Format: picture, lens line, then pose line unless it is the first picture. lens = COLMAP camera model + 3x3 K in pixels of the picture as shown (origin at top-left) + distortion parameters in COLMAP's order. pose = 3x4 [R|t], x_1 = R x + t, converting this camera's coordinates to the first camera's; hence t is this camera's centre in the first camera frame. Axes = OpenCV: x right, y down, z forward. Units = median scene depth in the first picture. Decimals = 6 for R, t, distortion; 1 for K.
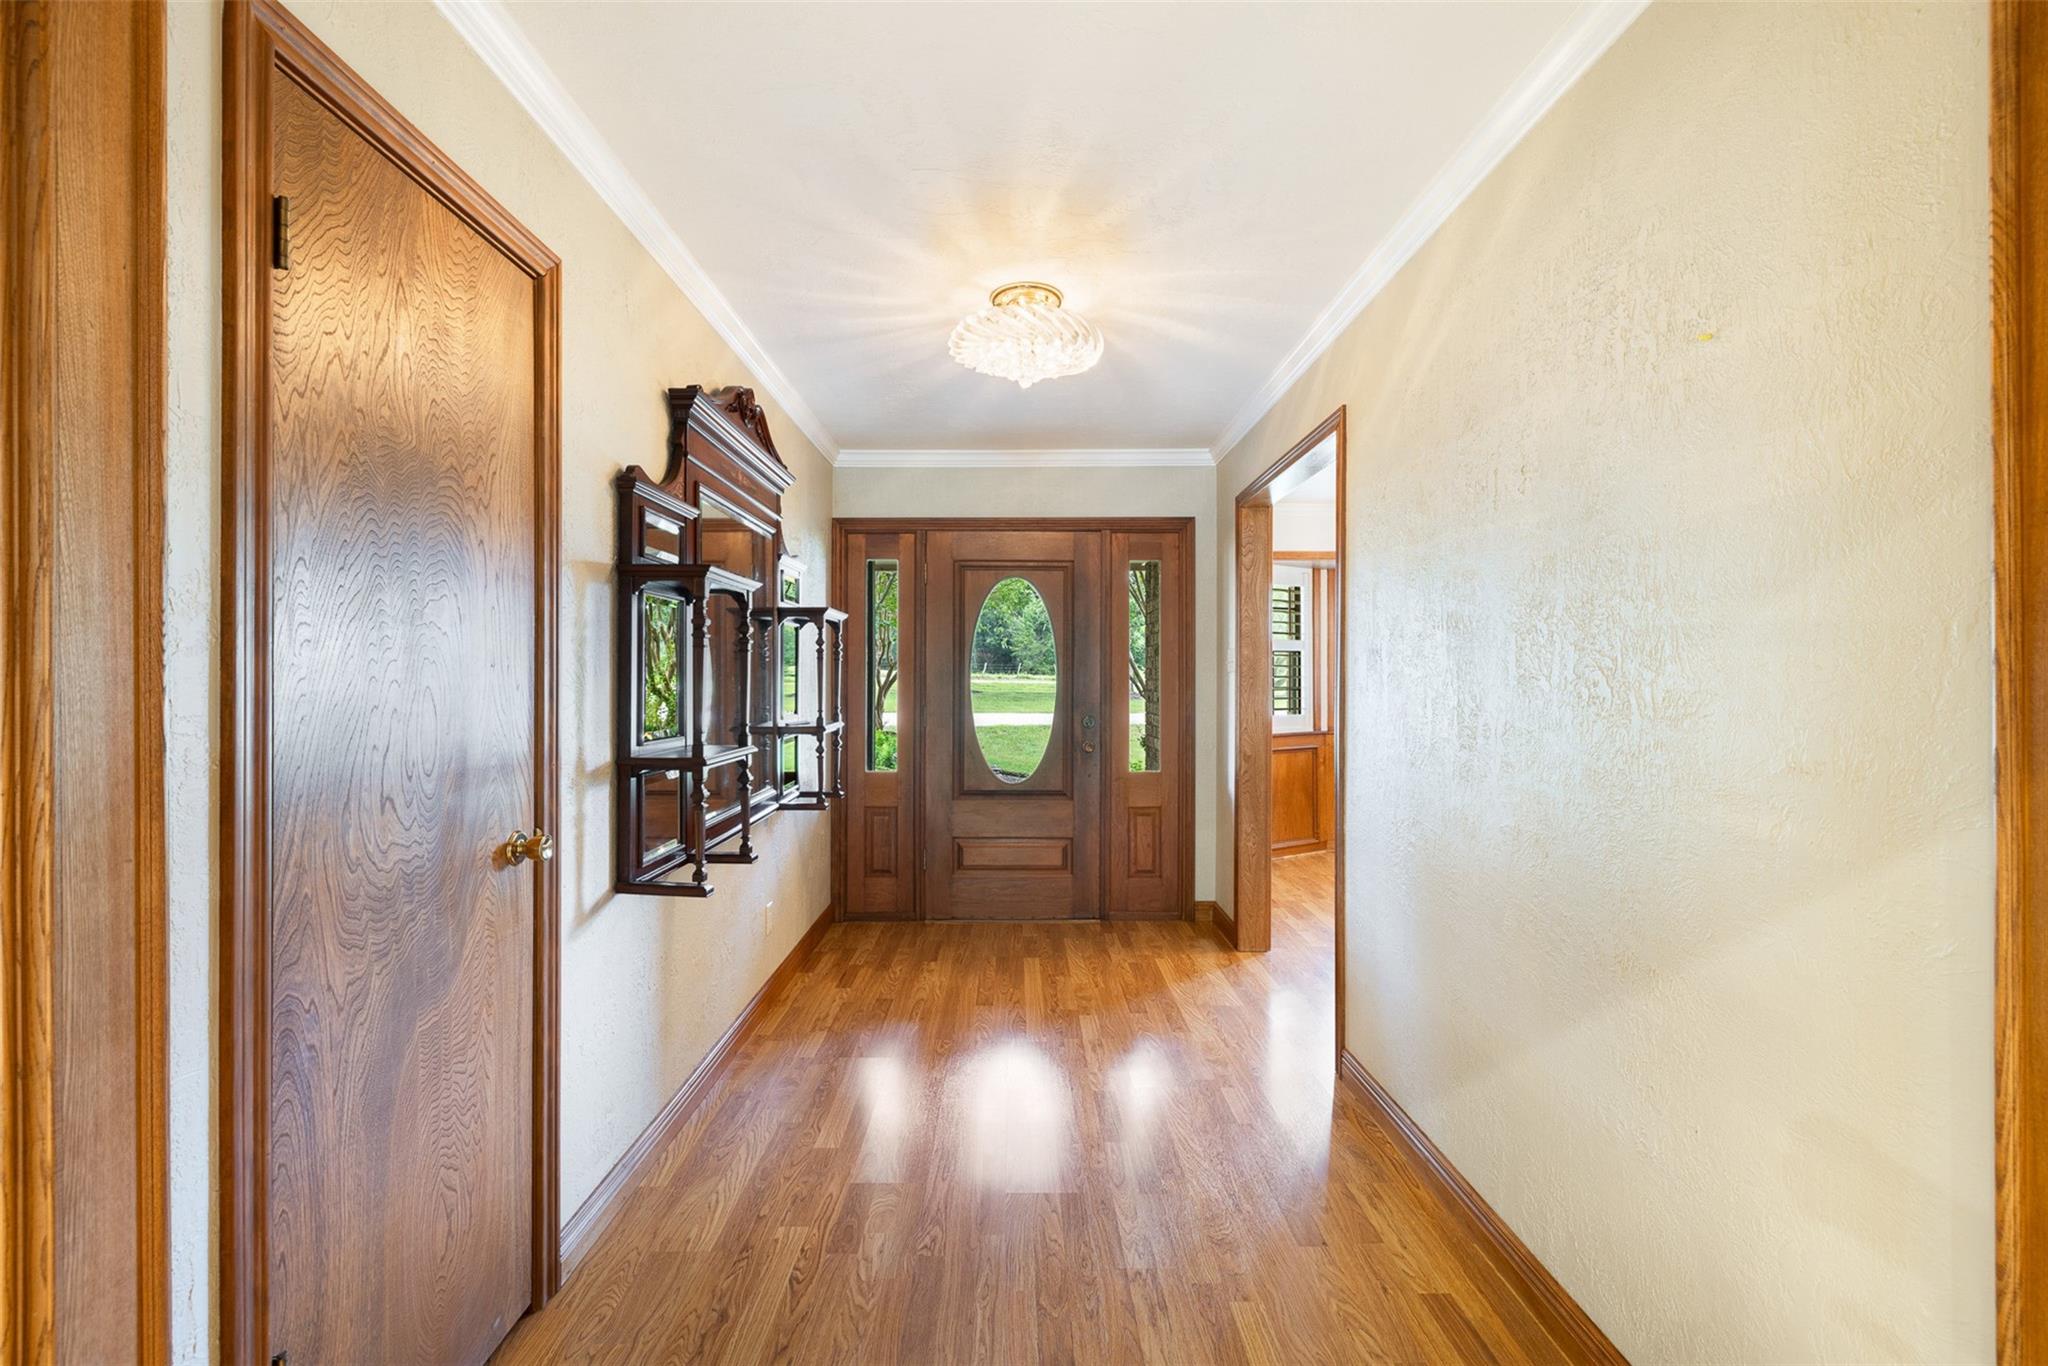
lens RADIAL K [[858.1, 0, 1021.8], [0, 858.1, 678.8], [0, 0, 1]] dist [-0.000468, 0.000918]
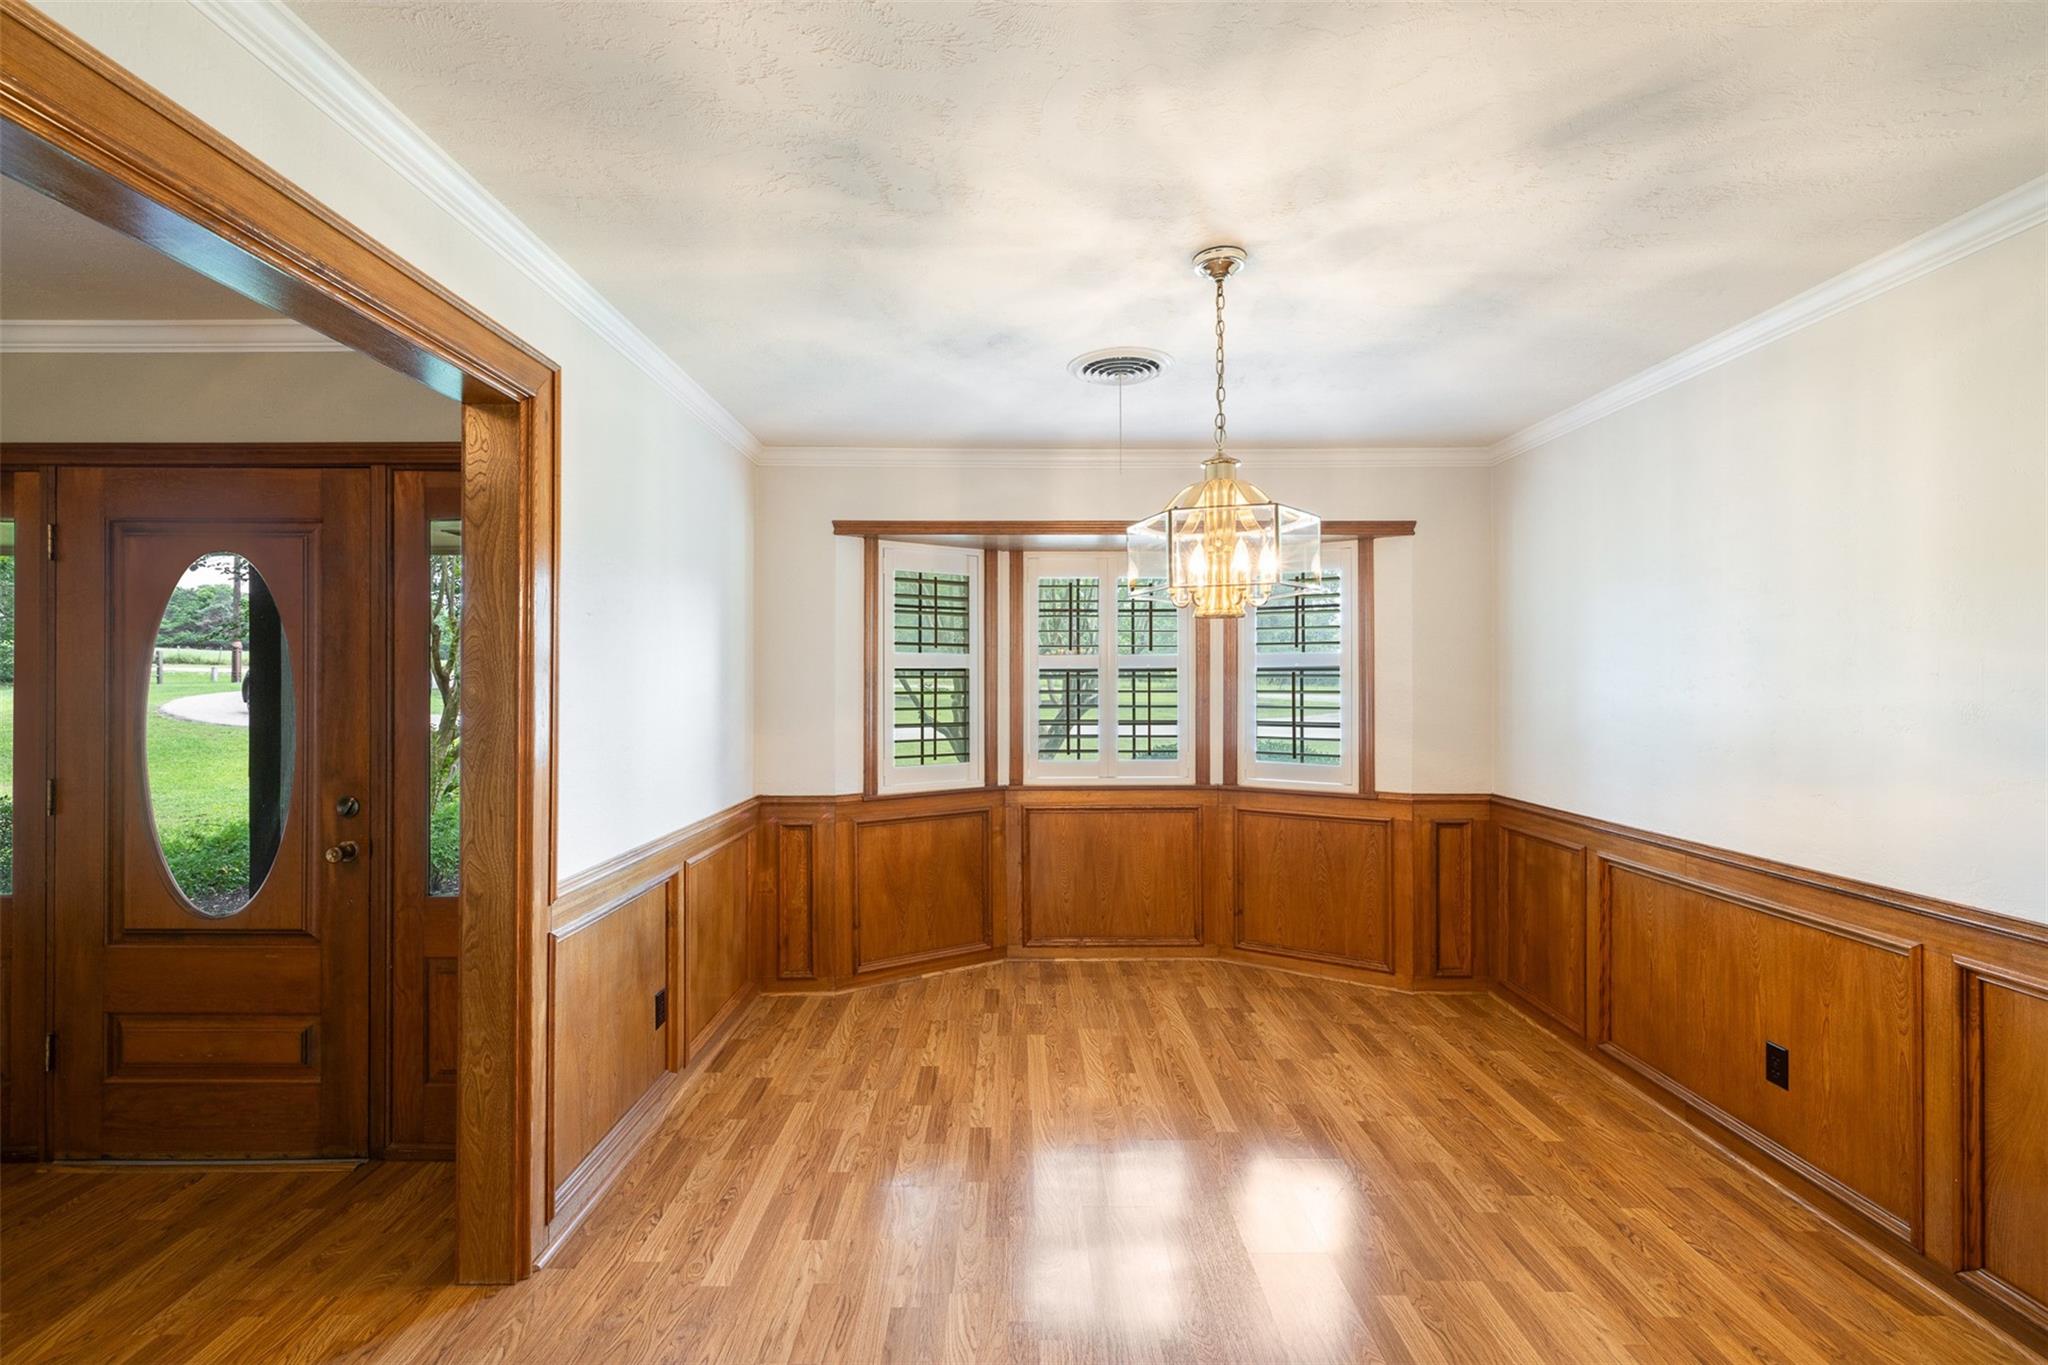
lens RADIAL K [[858.1, 0, 1025.3], [0, 858.1, 680.9], [0, 0, 1]] dist [-0.000468, 0.000918]
pose [[0.999996, 0.000039, -0.002999, 0.392508], [-0.000032, 0.999997, 0.002465, -0.025771], [0.002999, -0.002465, 0.999992, 0.330075]]
